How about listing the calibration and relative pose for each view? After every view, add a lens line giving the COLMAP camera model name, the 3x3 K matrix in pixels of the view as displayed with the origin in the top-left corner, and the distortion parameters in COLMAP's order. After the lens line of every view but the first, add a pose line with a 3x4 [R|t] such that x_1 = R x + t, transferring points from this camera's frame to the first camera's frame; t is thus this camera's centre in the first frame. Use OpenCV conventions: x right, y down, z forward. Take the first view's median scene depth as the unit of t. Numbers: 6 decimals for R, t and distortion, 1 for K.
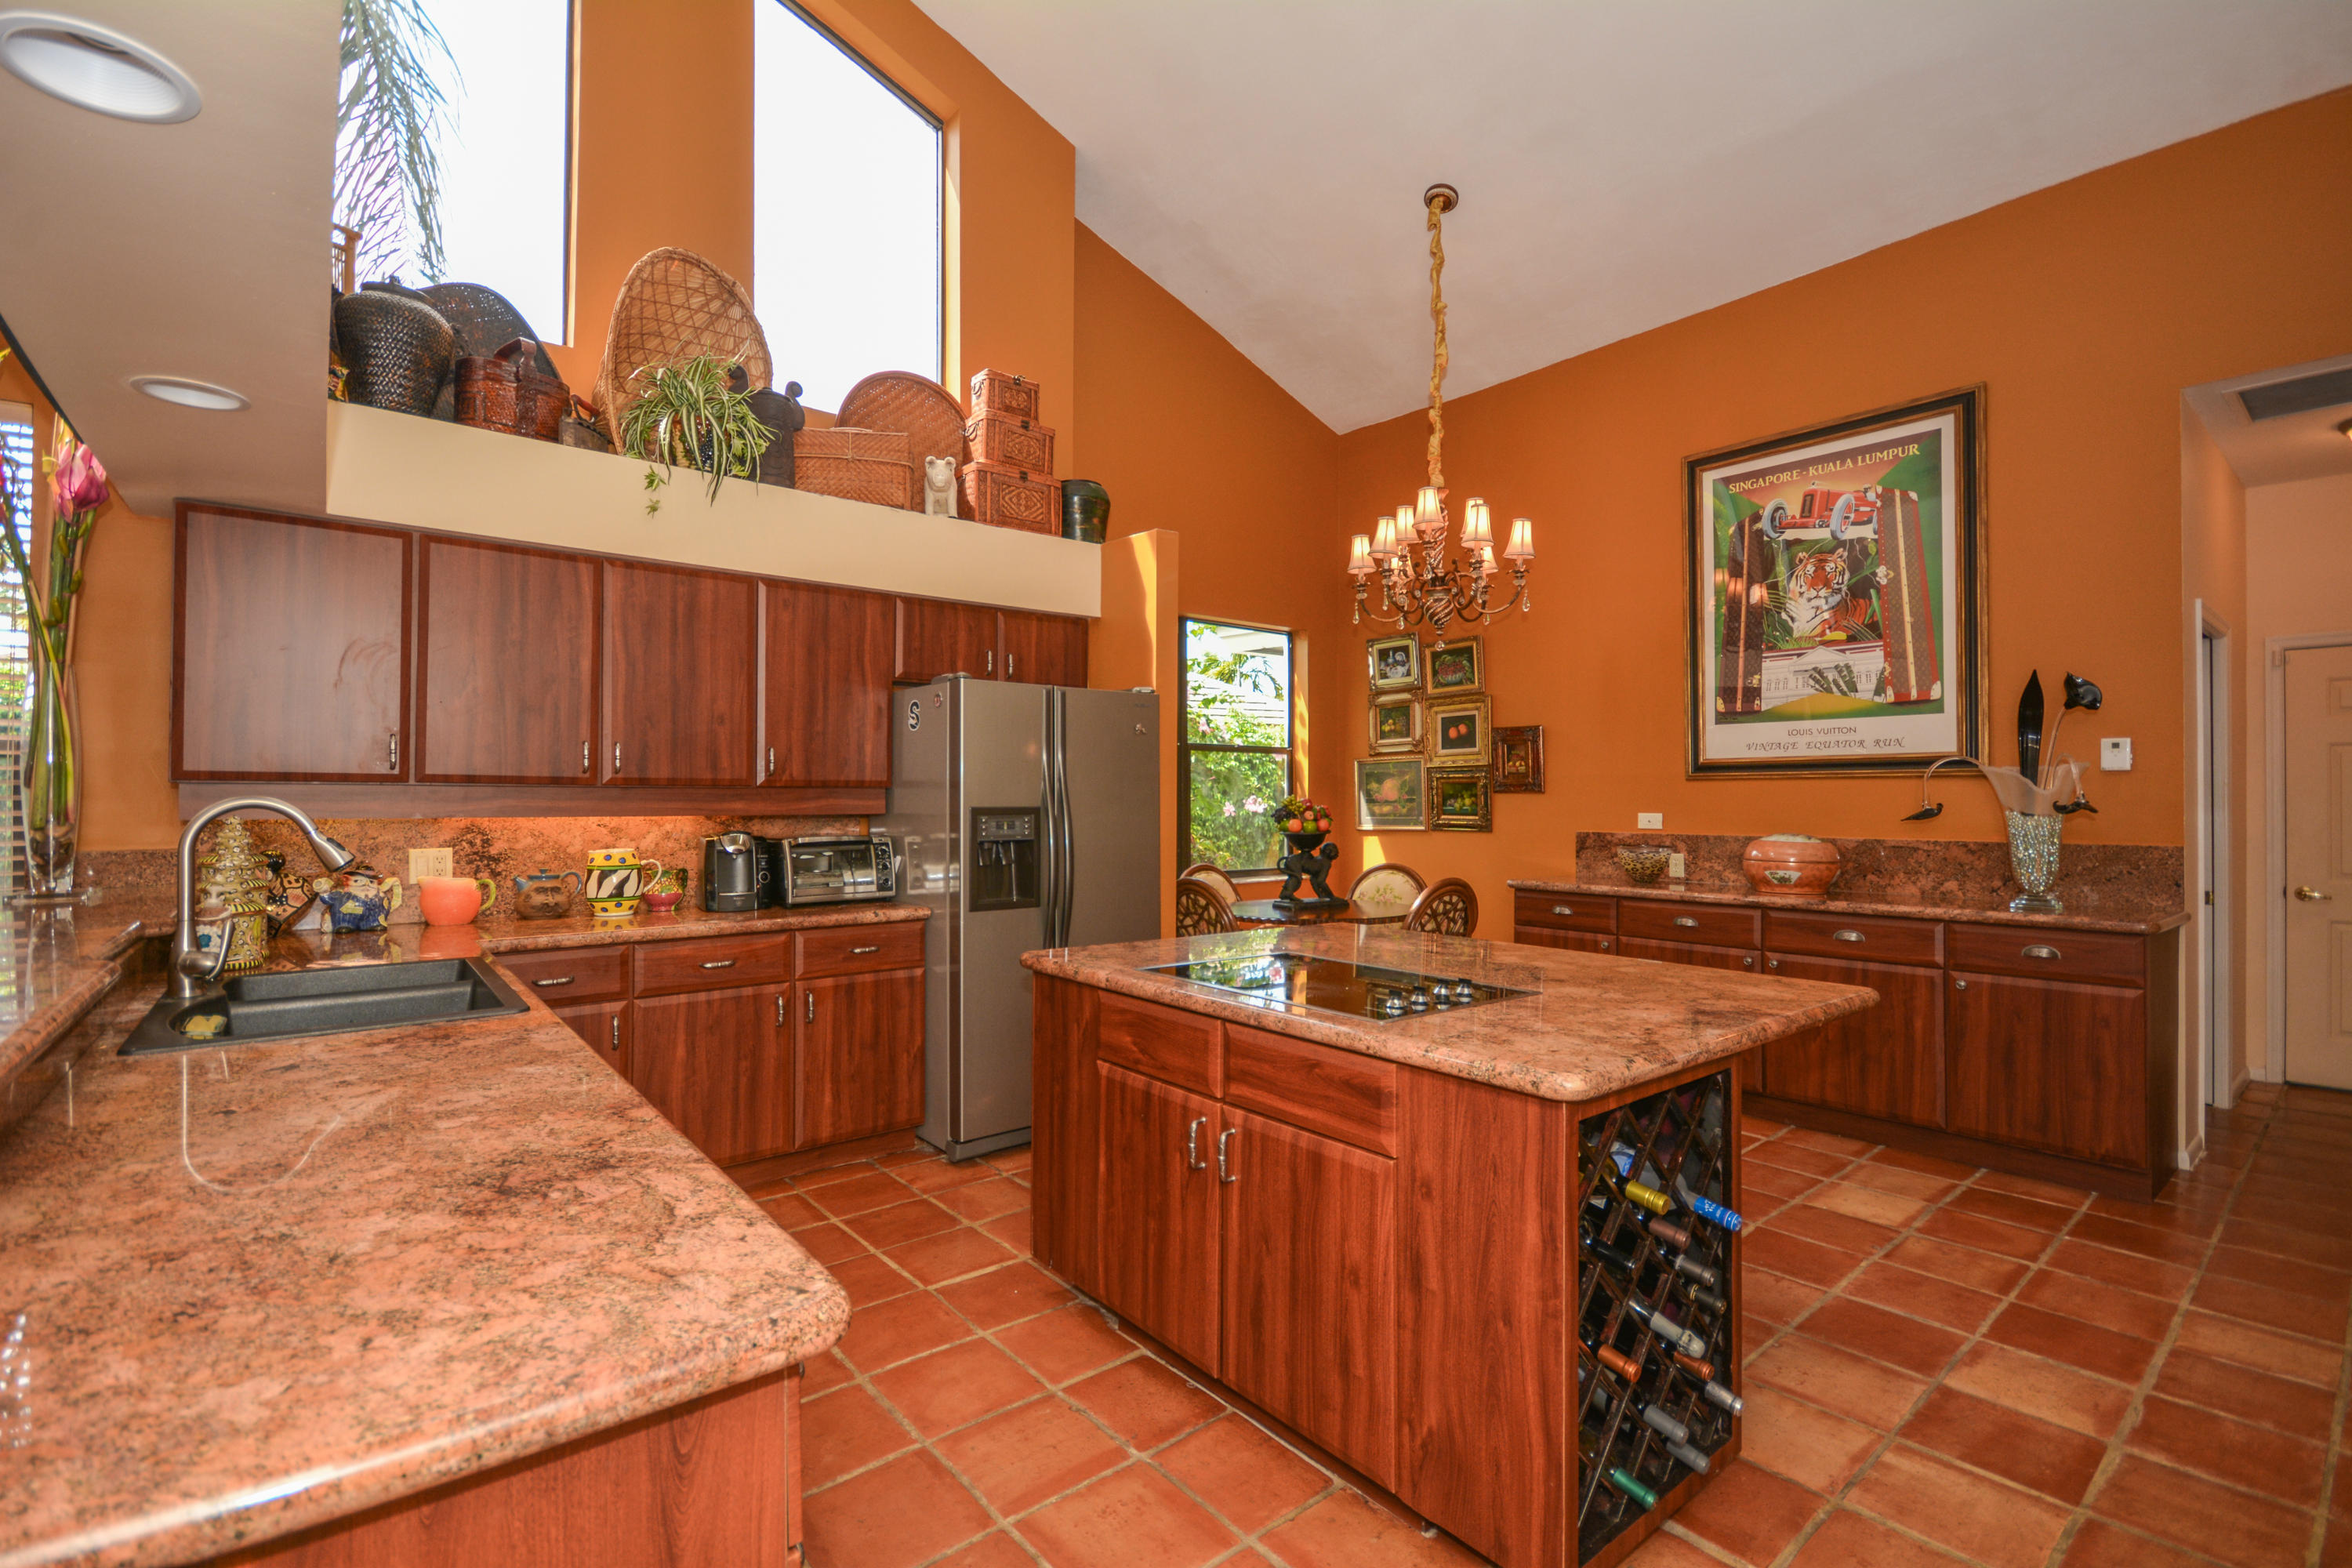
lens RADIAL K [[1044.0, 0, 1175.5], [0, 1044.0, 785.6], [0, 0, 1]] dist [0.015980, -0.013315]
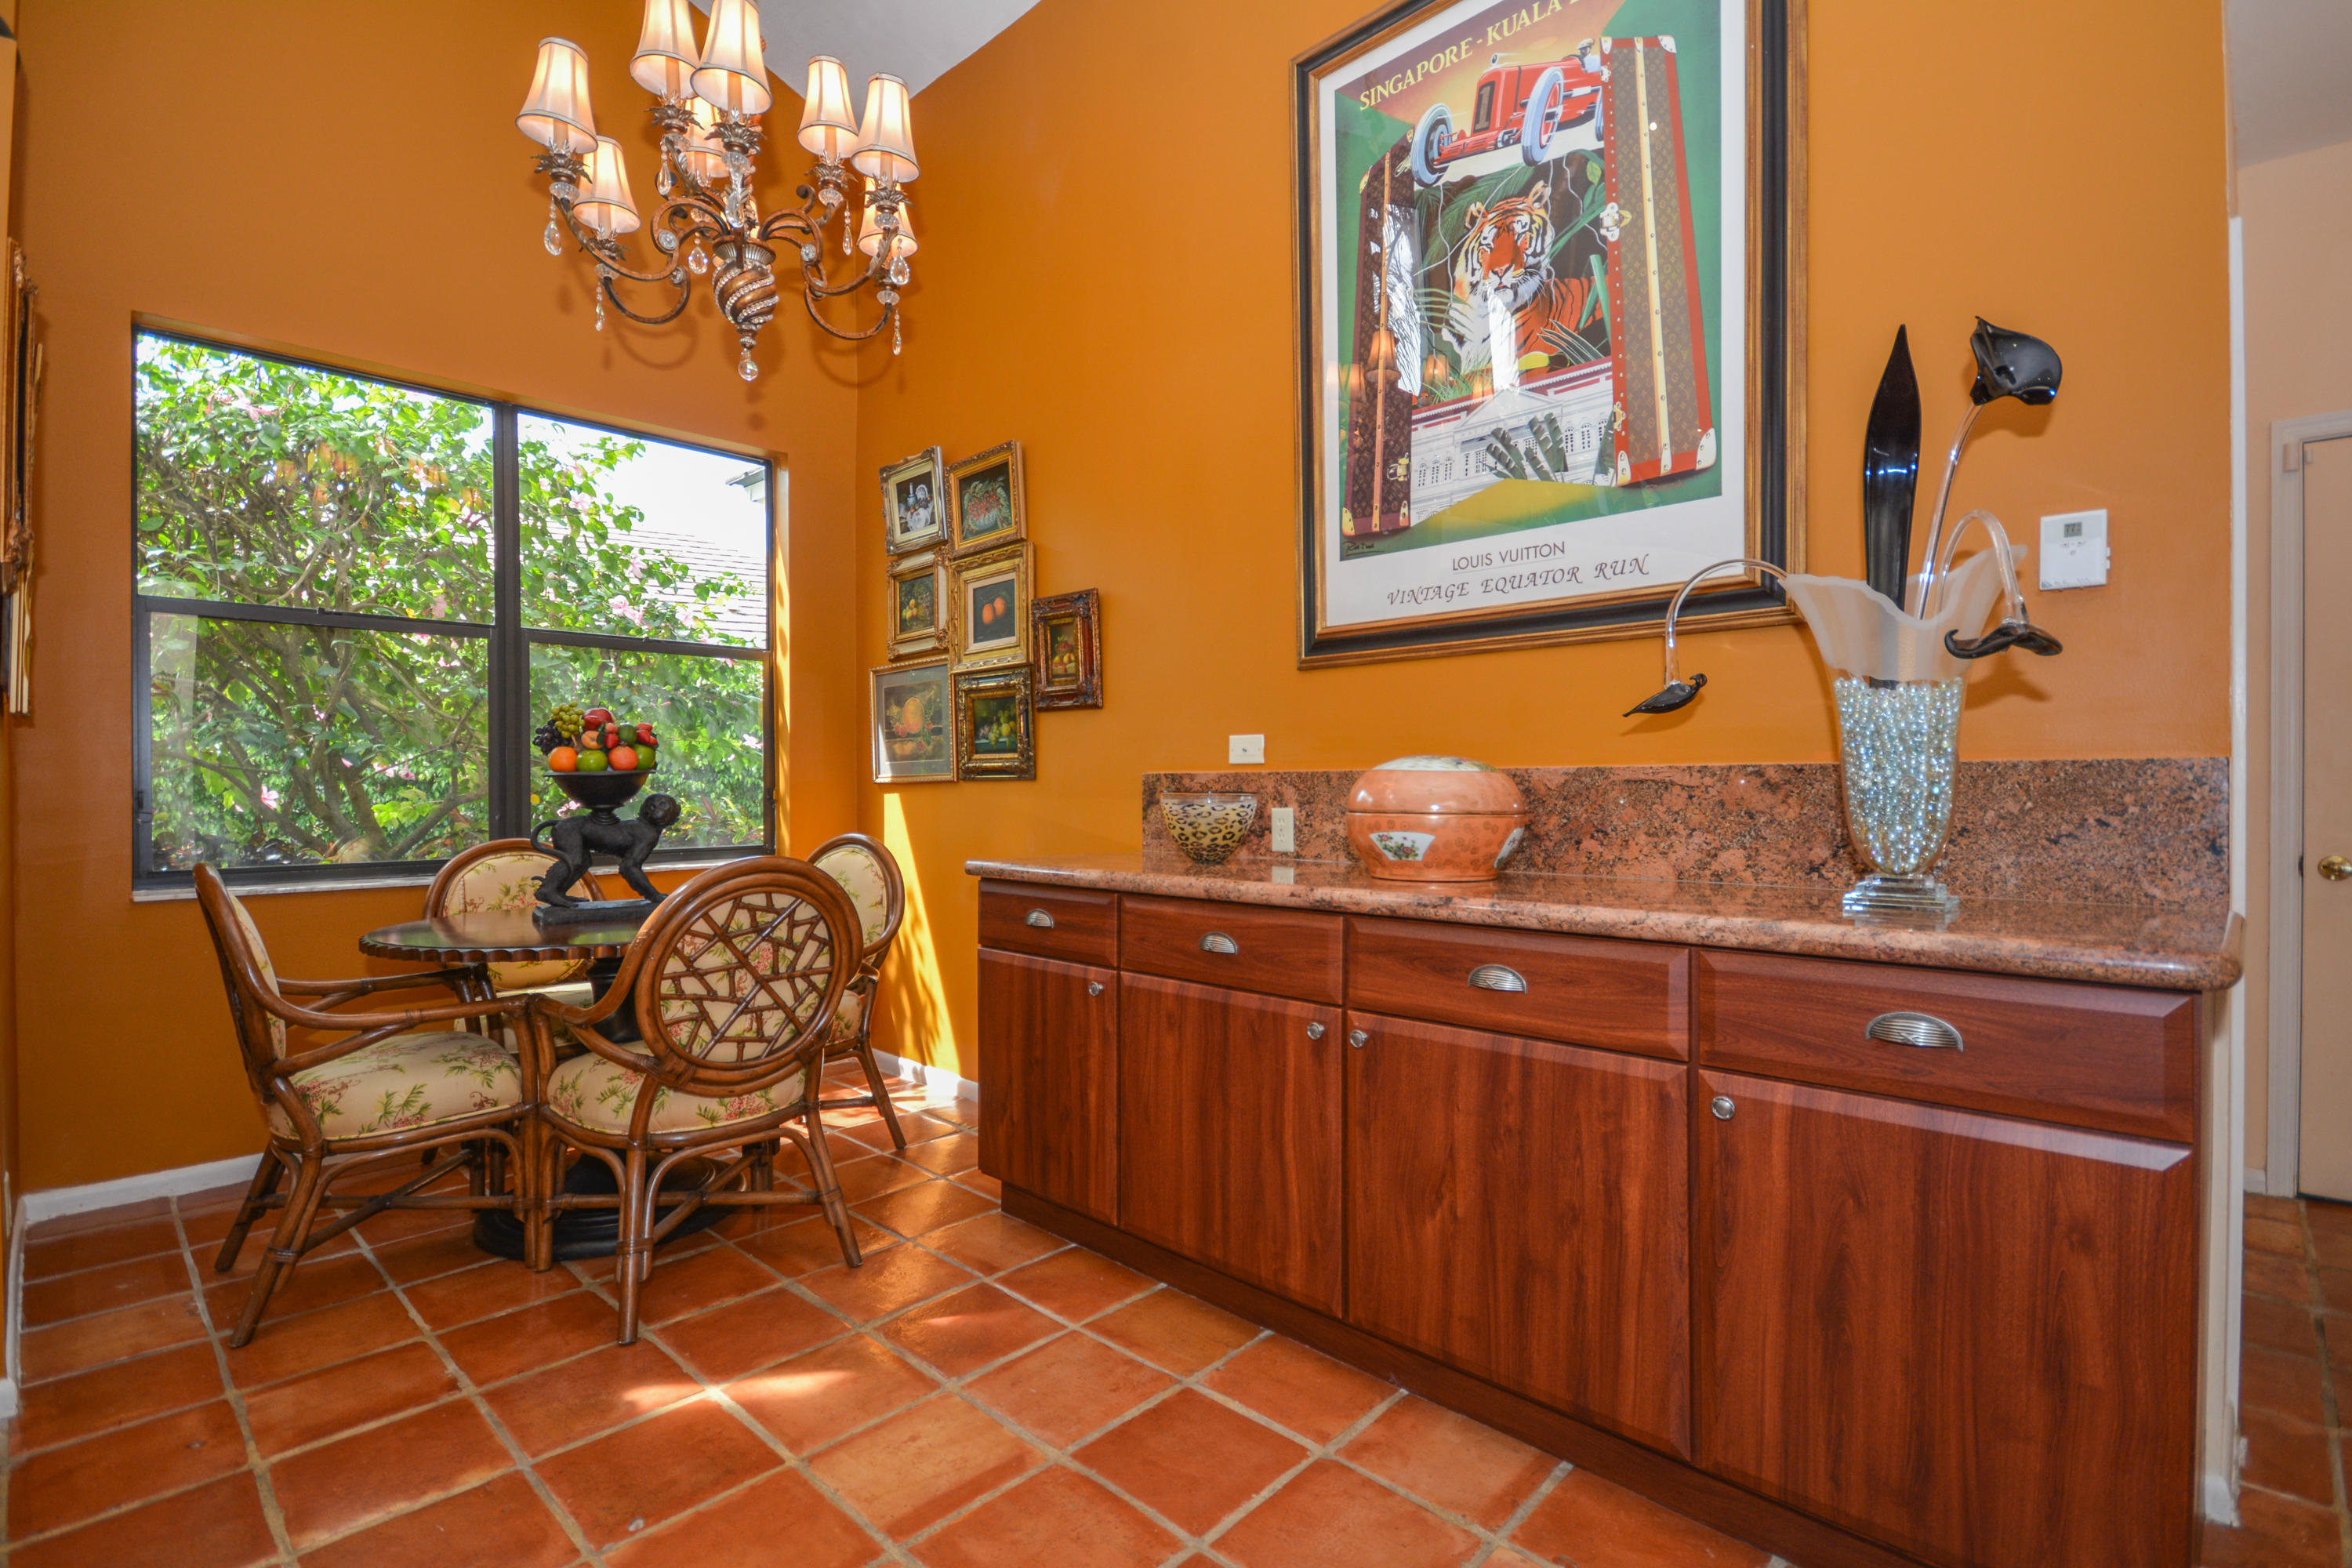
lens RADIAL K [[1090.2, 0, 1184.5], [0, 1090.2, 790.1], [0, 0, 1]] dist [0.001909, 0.000109]
pose [[0.993537, -0.004530, 0.113420, 0.409240], [0.002539, 0.999840, 0.017696, 0.051285], [-0.113482, -0.017294, 0.993389, 0.504044]]
